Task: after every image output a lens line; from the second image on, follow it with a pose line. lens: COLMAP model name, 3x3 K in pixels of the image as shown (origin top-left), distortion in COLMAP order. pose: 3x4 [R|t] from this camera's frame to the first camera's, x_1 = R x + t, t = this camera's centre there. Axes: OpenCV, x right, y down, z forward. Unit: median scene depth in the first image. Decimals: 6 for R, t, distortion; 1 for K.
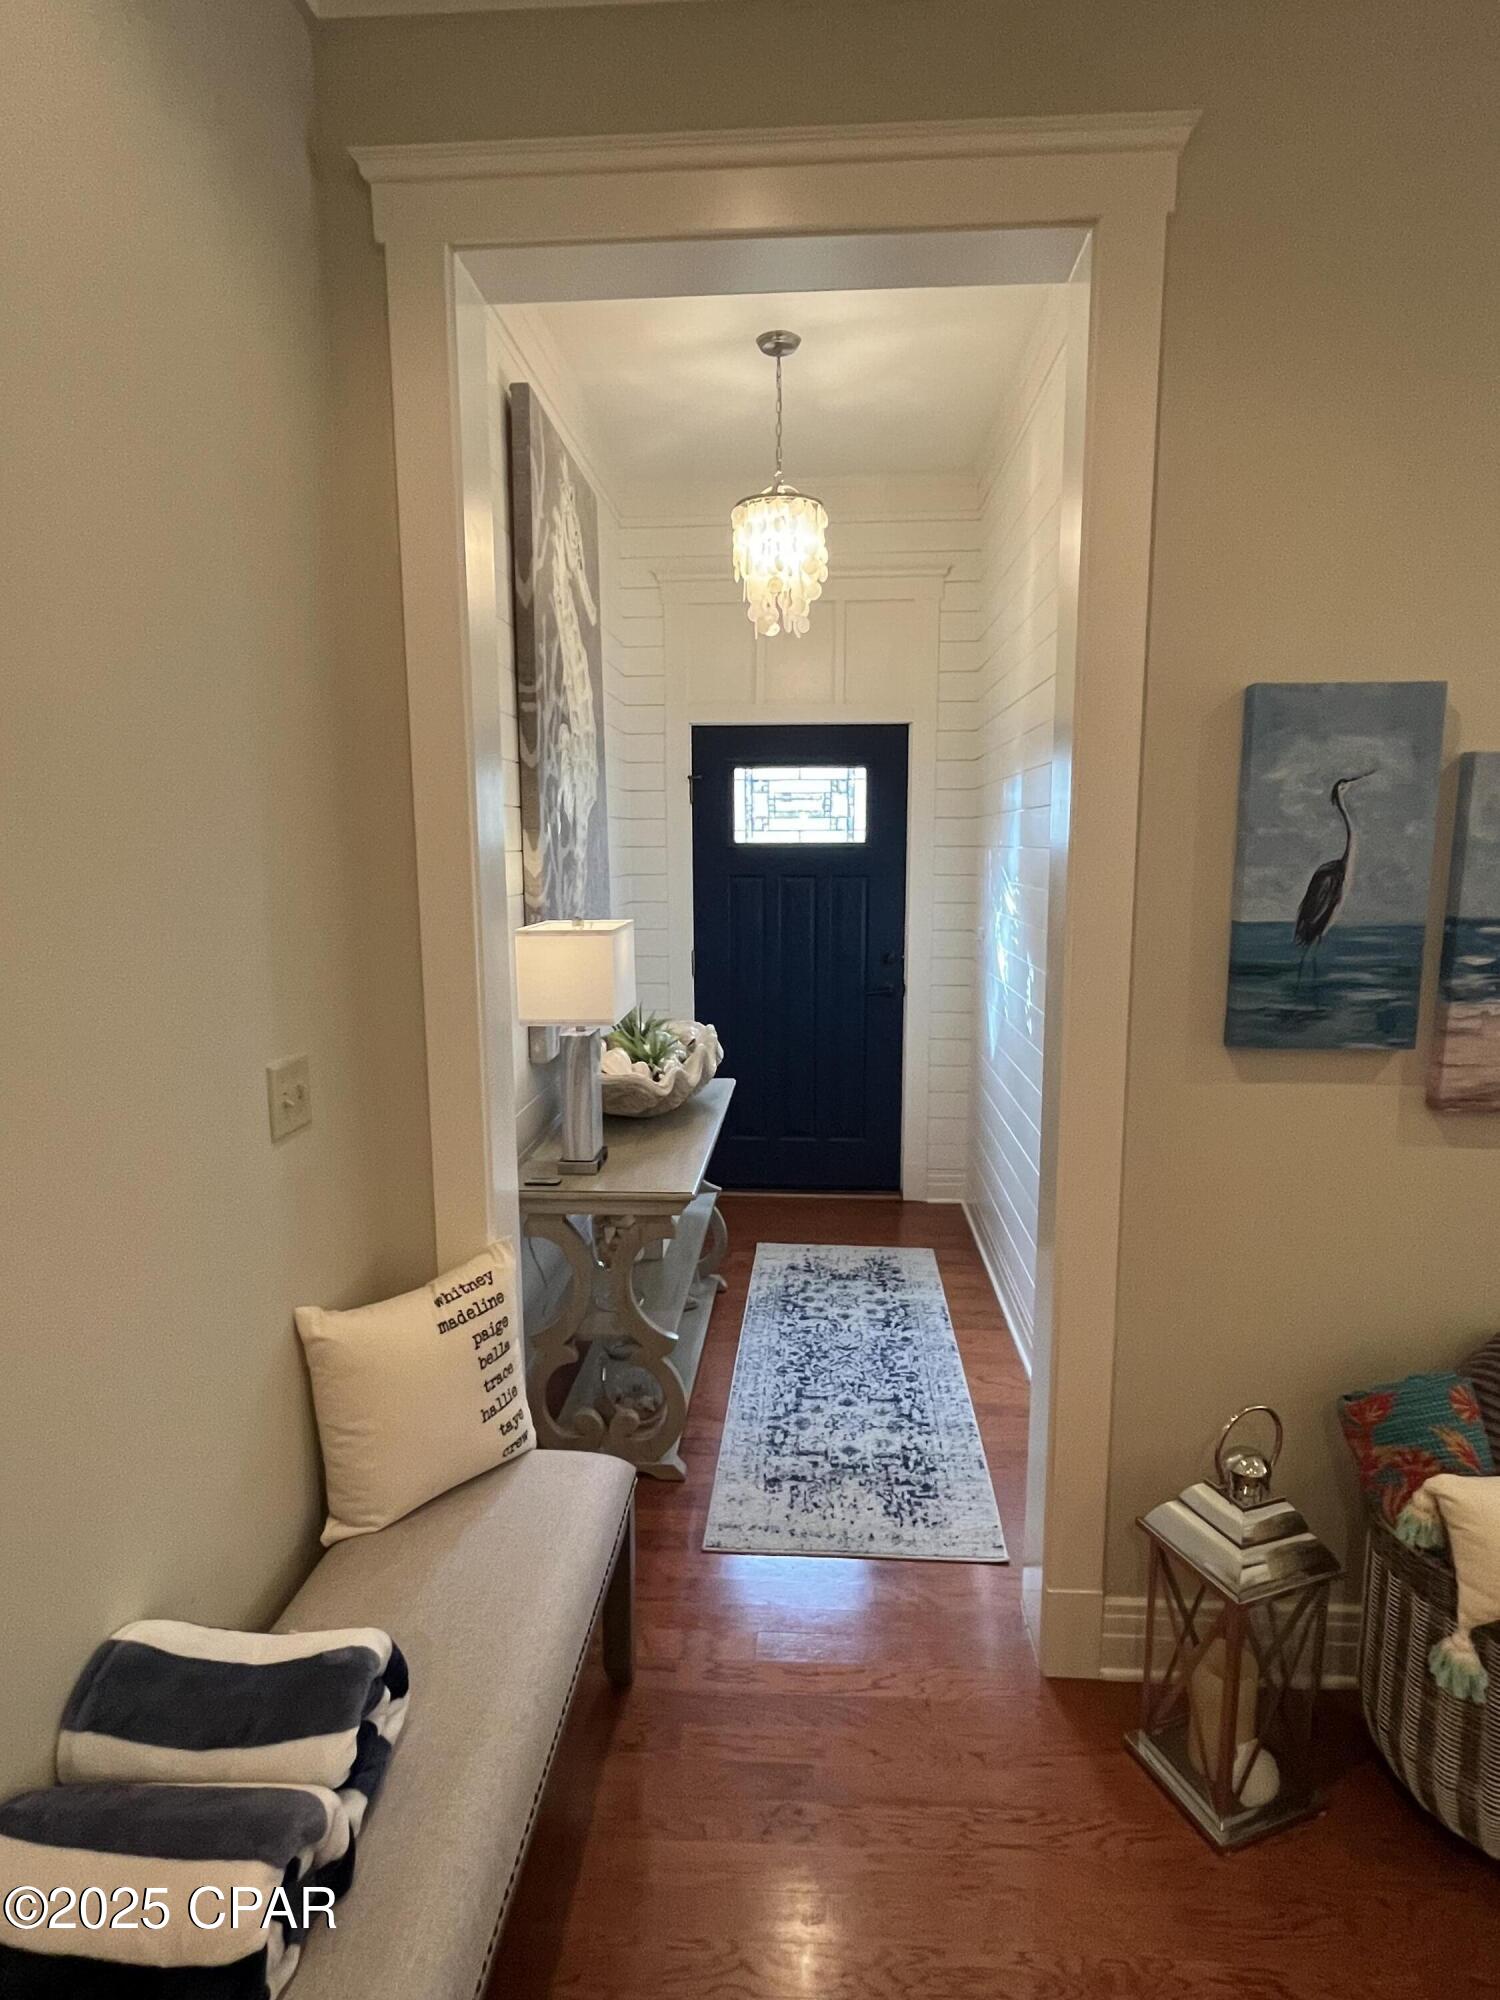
lens RADIAL K [[1053.3, 0, 746.7], [0, 1053.3, 992.6], [0, 0, 1]] dist [-0.002979, -0.000393]
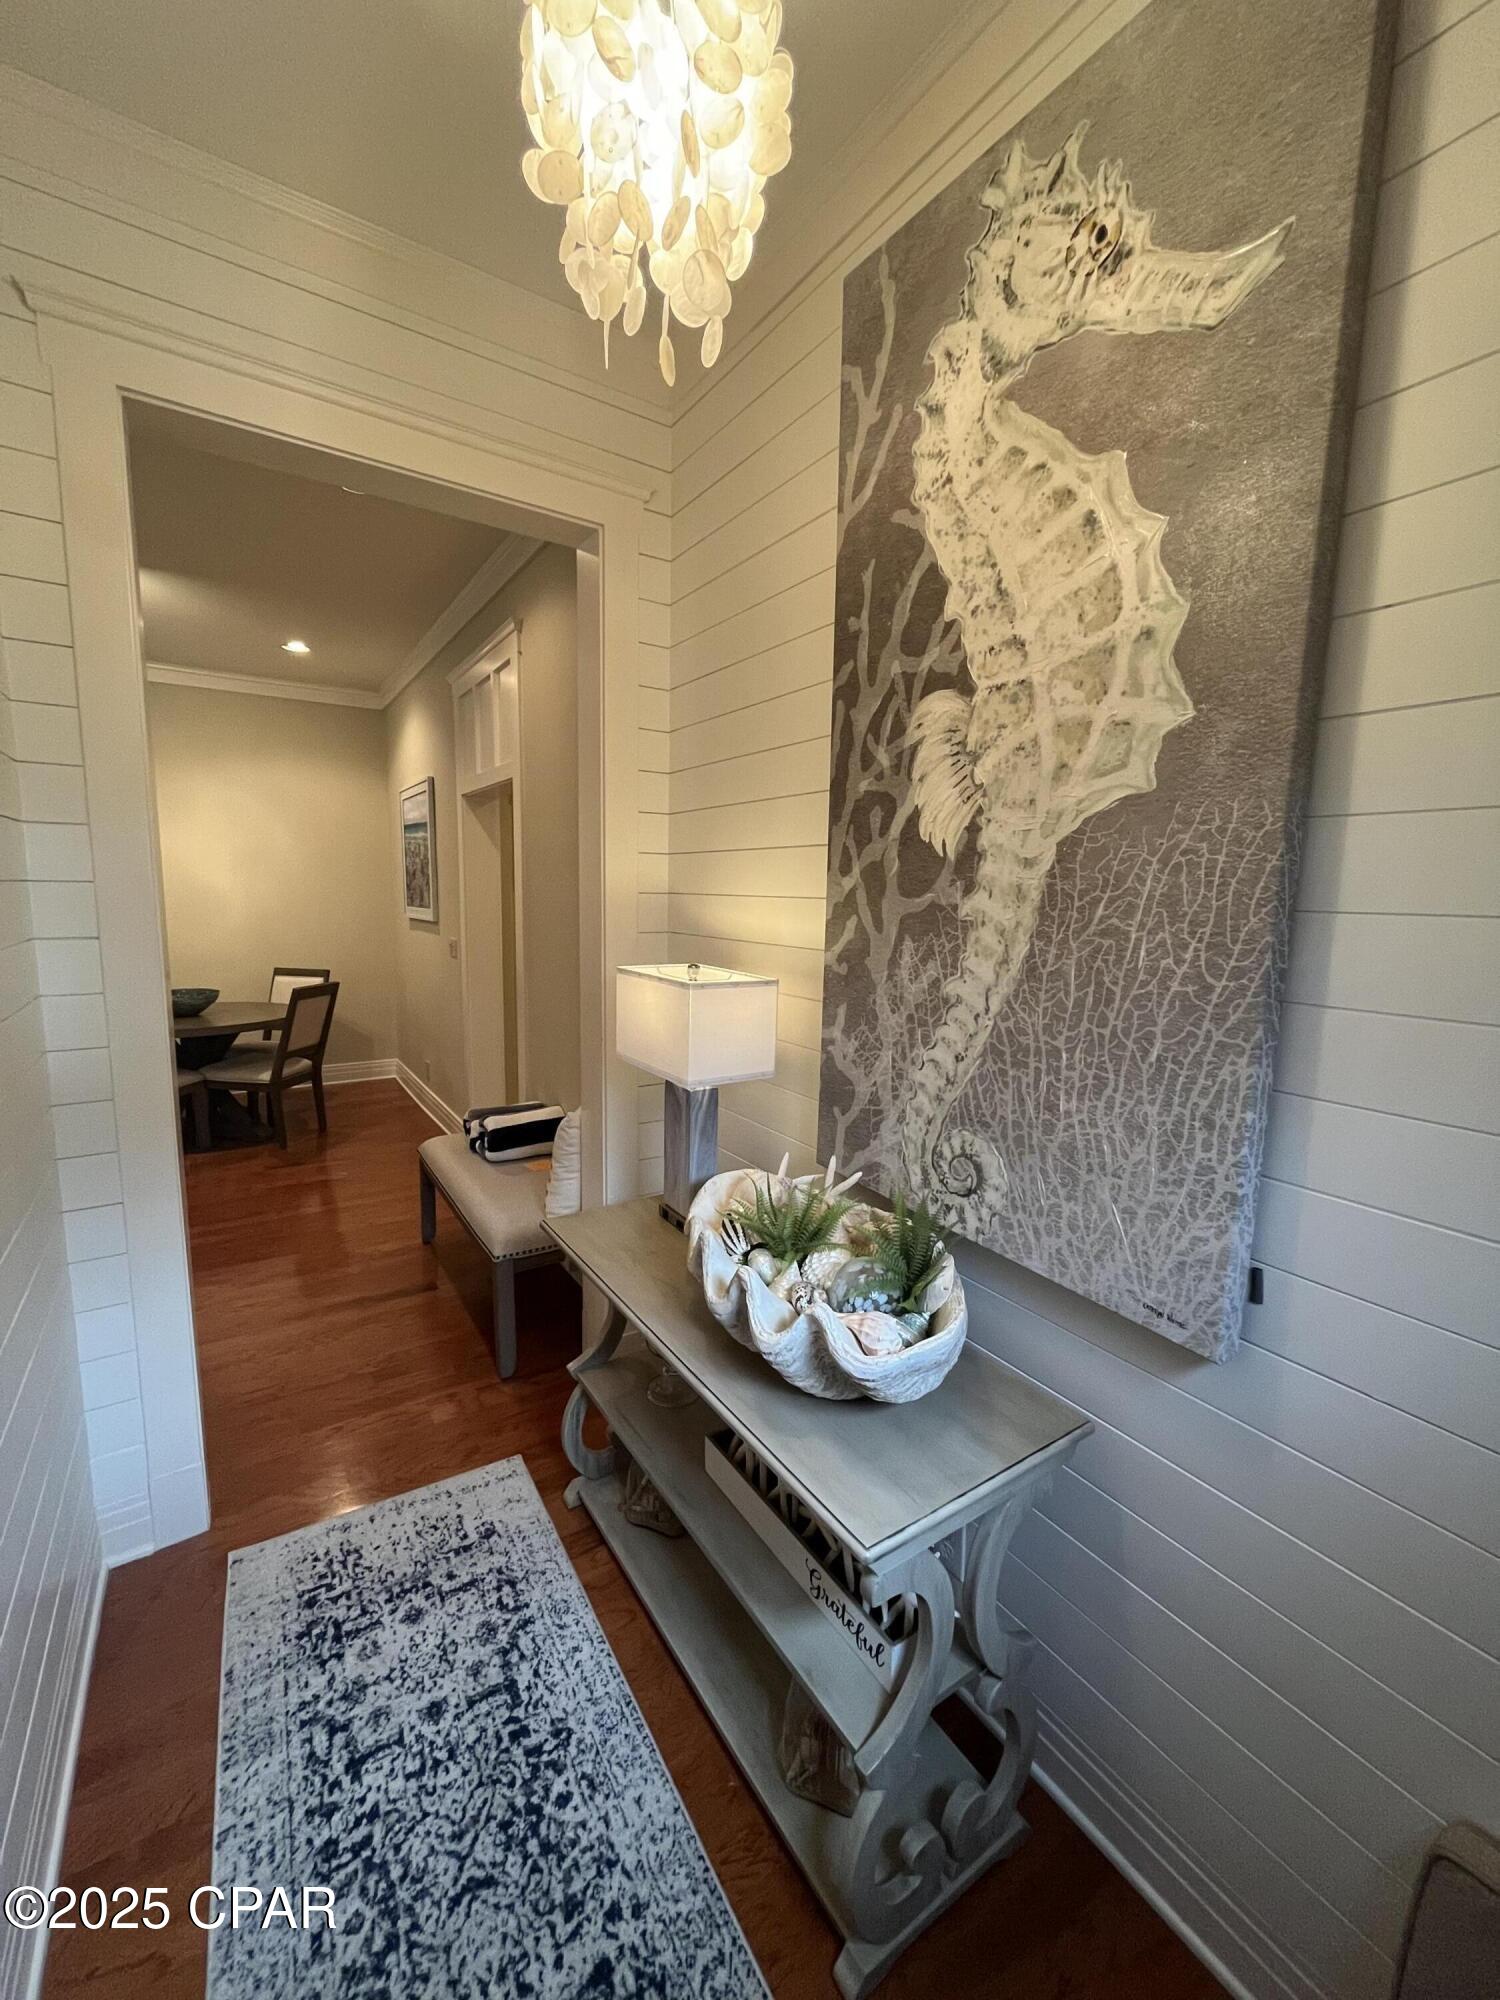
lens RADIAL K [[807.7, 0, 751.3], [0, 807.7, 1004.6], [0, 0, 1]] dist [0.001847, 0.000133]
pose [[-0.812454, 0.057694, -0.580164, 0.219269], [-0.106448, 0.963687, 0.244901, -0.205741], [0.573226, 0.260729, -0.776810, 1.495757]]
